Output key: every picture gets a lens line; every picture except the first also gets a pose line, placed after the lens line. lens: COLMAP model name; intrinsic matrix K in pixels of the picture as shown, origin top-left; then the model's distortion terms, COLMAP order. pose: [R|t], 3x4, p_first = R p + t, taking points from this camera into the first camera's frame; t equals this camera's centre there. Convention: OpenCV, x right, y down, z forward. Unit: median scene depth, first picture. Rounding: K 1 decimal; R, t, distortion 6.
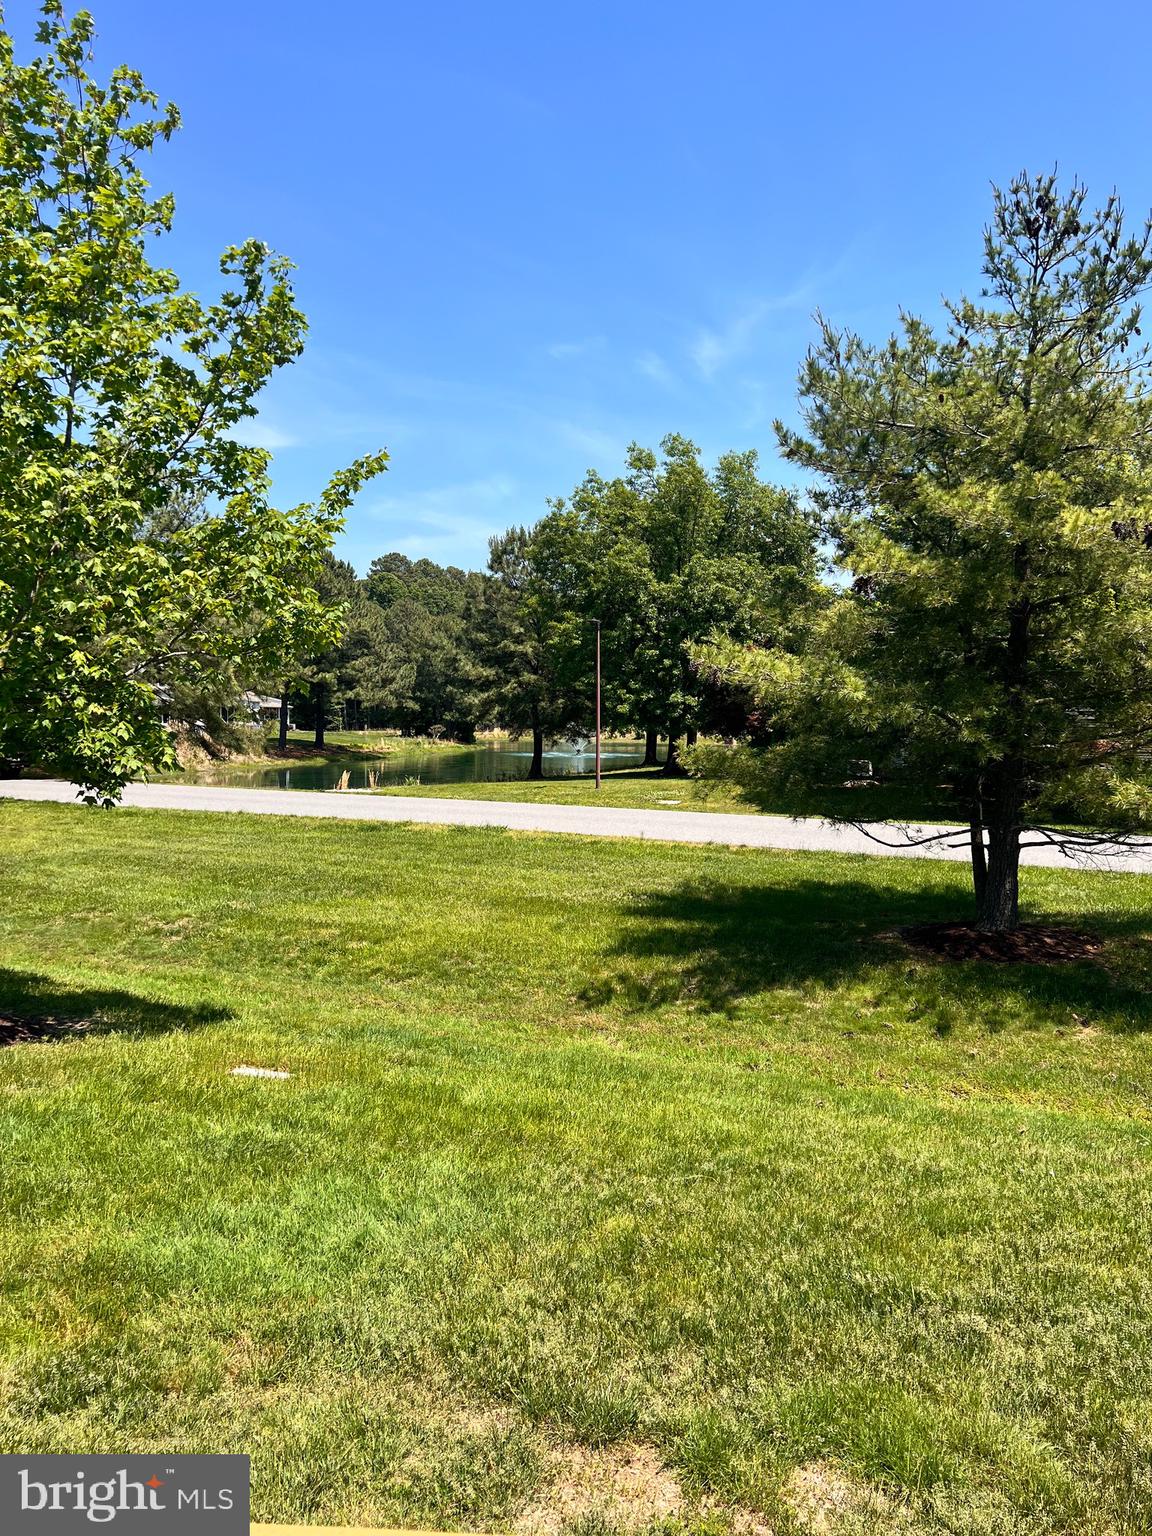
lens RADIAL K [[1151.6, 0, 589.3], [0, 1151.6, 758.5], [0, 0, 1]] dist [0.074501, -0.092249]
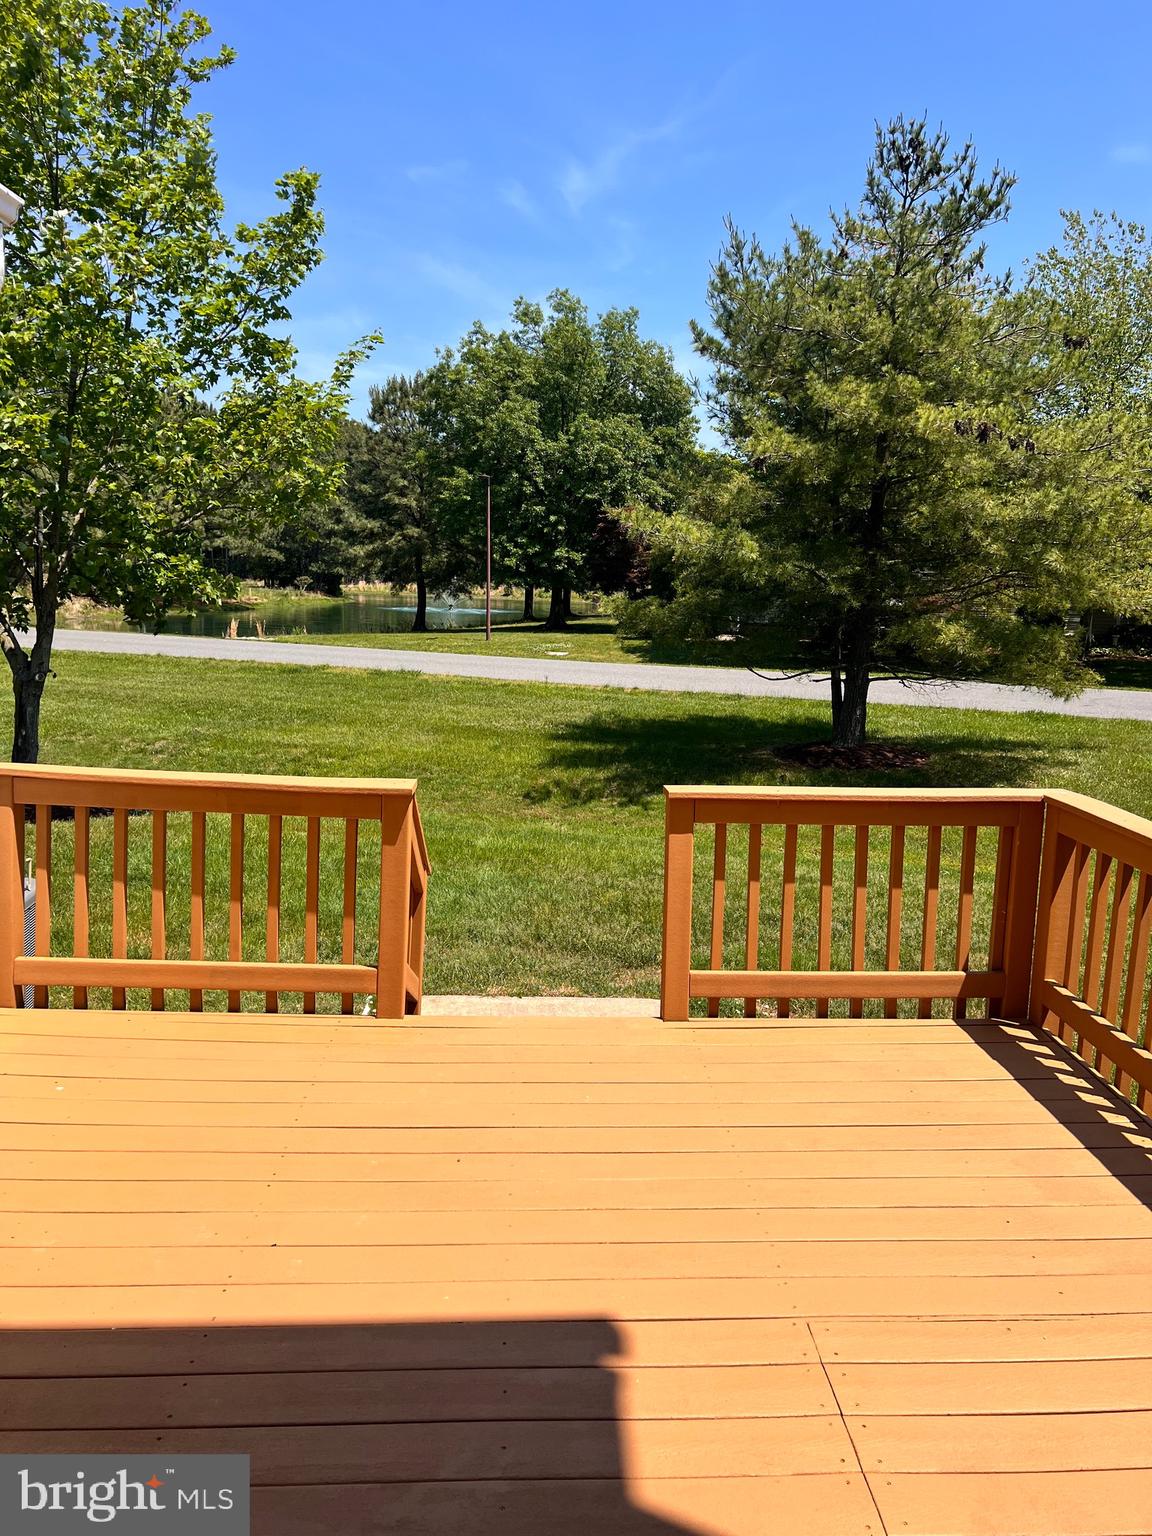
lens RADIAL K [[1151.6, 0, 576.6], [0, 1151.6, 769.0], [0, 0, 1]] dist [0.074501, -0.092249]
pose [[0.994020, -0.001475, 0.109187, -0.072591], [-0.012904, 0.991316, 0.130870, 0.010461], [-0.108432, -0.131496, 0.985369, -0.188417]]
